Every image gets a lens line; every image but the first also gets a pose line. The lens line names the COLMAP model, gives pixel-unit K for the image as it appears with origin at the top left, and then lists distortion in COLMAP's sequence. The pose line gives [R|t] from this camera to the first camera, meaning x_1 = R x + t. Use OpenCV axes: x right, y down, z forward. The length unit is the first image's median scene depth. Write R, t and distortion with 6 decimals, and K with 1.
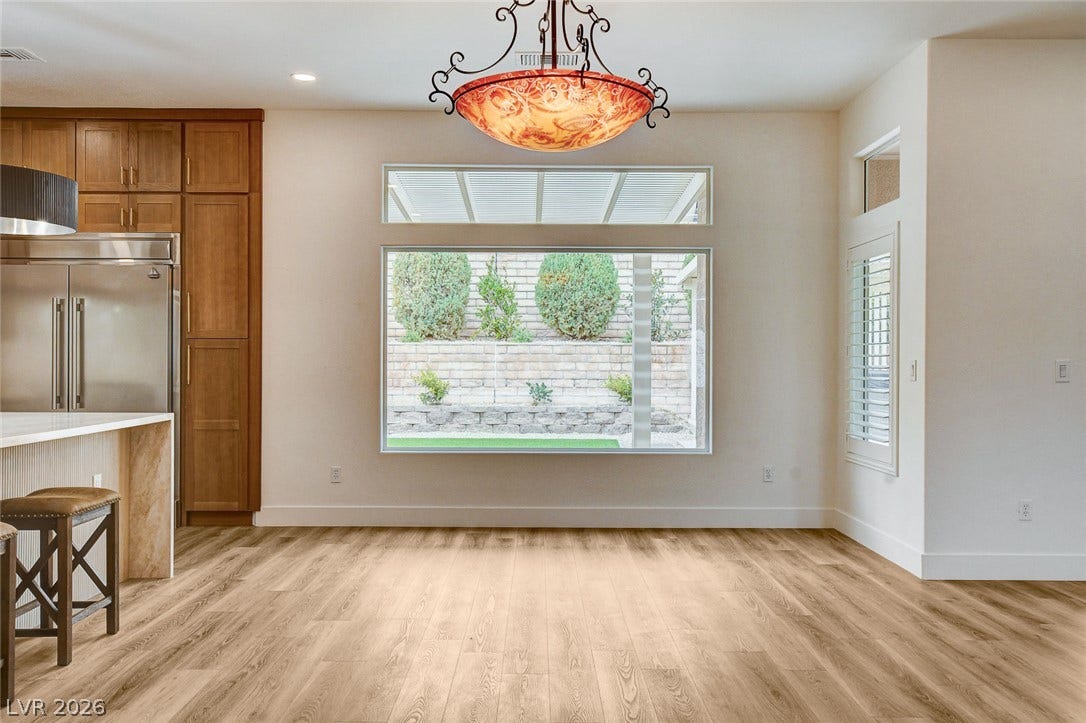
lens RADIAL K [[906.5, 0, 543.0], [0, 906.5, 361.5], [0, 0, 1]] dist [-0.002472, 0.002122]
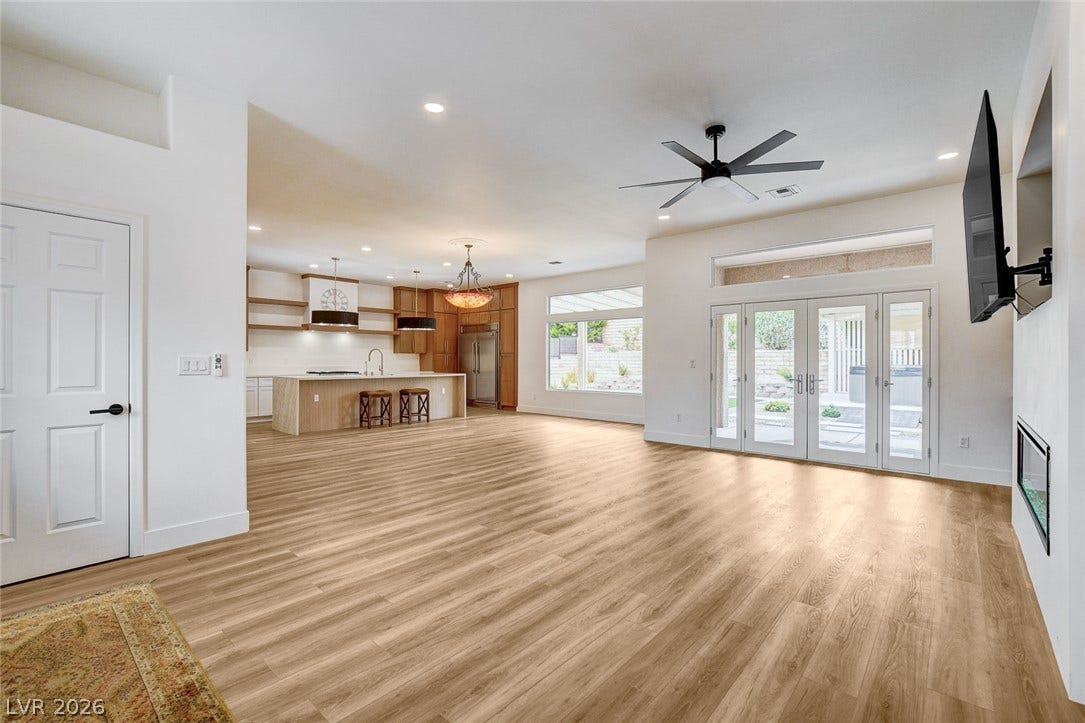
lens RADIAL K [[472.9, 0, 539.1], [0, 472.9, 357.9], [0, 0, 1]] dist [-0.016614, 0.000789]
pose [[0.740287, -0.004975, -0.672273, 0.866238], [-0.000266, 0.999970, -0.007694, 0.004775], [0.672291, 0.005875, 0.740264, -0.190798]]
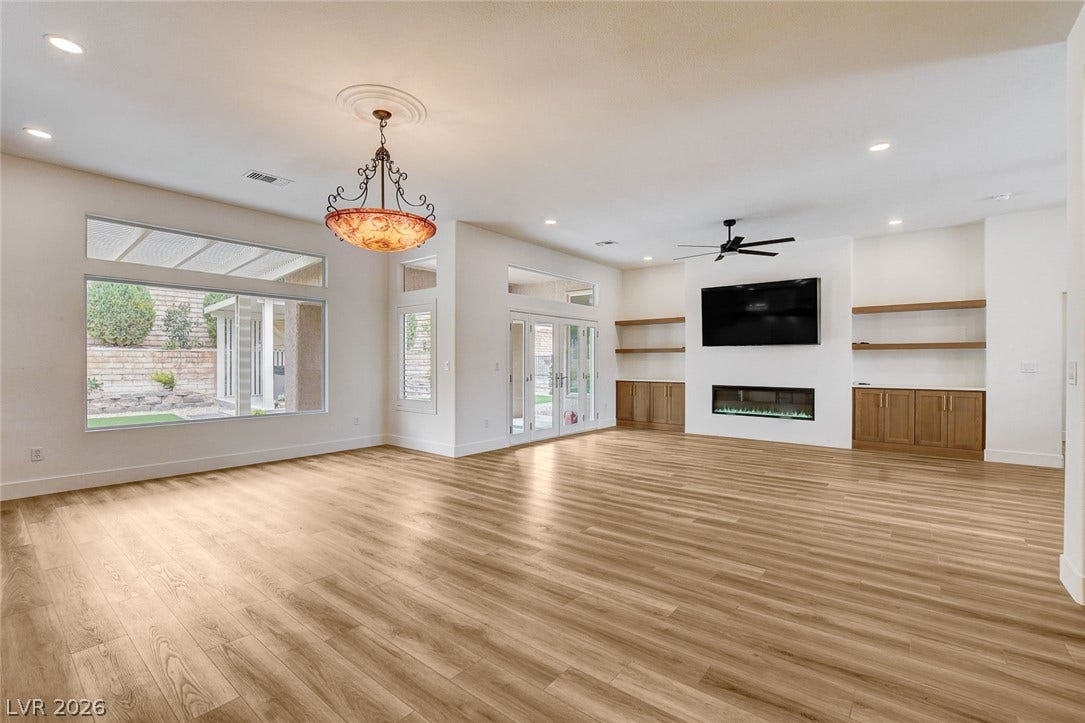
lens RADIAL K [[475.2, 0, 538.7], [0, 475.2, 361.1], [0, 0, 1]] dist [-0.020413, 0.000299]
pose [[0.636102, -0.001675, 0.771603, -0.280132], [0.001970, 0.999998, 0.000547, -0.001840], [-0.771602, 0.001173, 0.636104, 0.062938]]
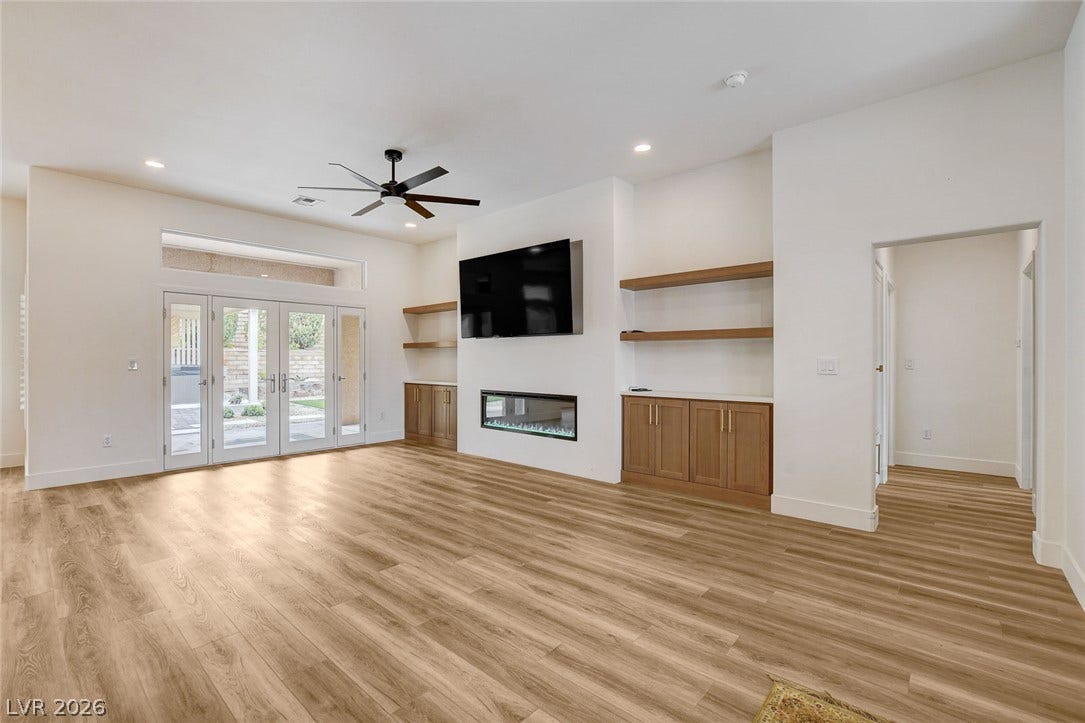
lens RADIAL K [[475.2, 0, 538.7], [0, 475.2, 361.1], [0, 0, 1]] dist [-0.020413, 0.000299]
pose [[0.668319, -0.007140, 0.743840, 0.316638], [0.004097, 0.999974, 0.005918, 0.000836], [-0.743863, -0.000908, 0.668331, -0.196712]]
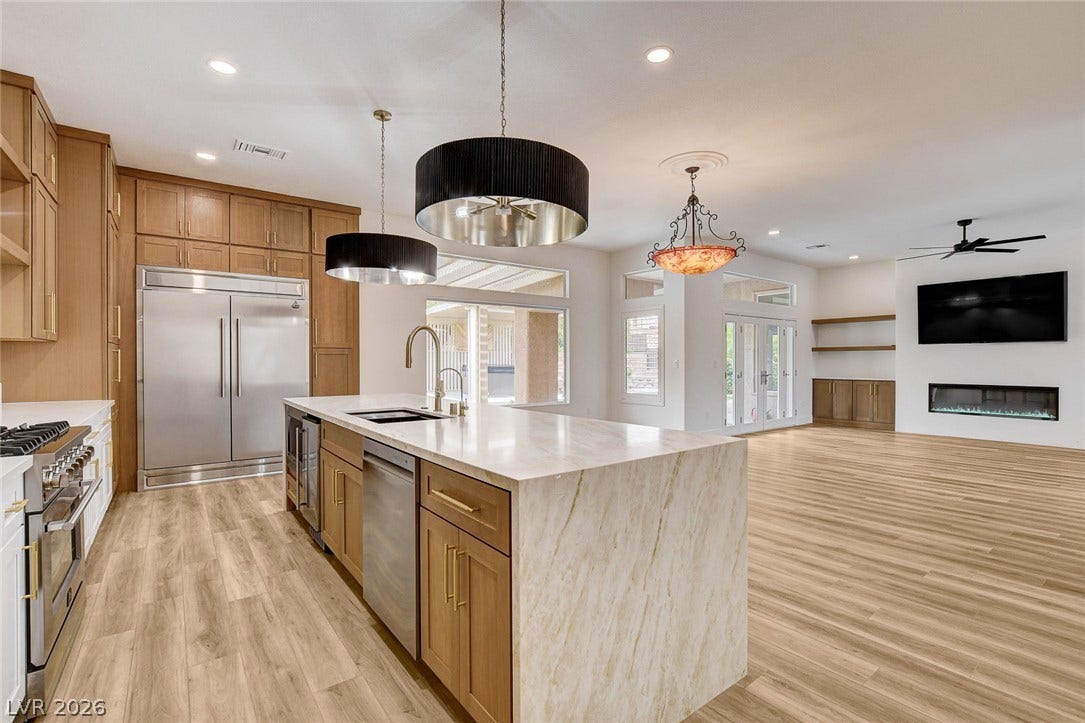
lens RADIAL K [[491.0, 0, 538.3], [0, 491.0, 363.2], [0, 0, 1]] dist [-0.018434, 0.000801]
pose [[0.802835, -0.007582, 0.596154, -0.575577], [0.004656, 0.999968, 0.006447, -0.002253], [-0.596184, -0.002400, 0.802845, 0.095344]]
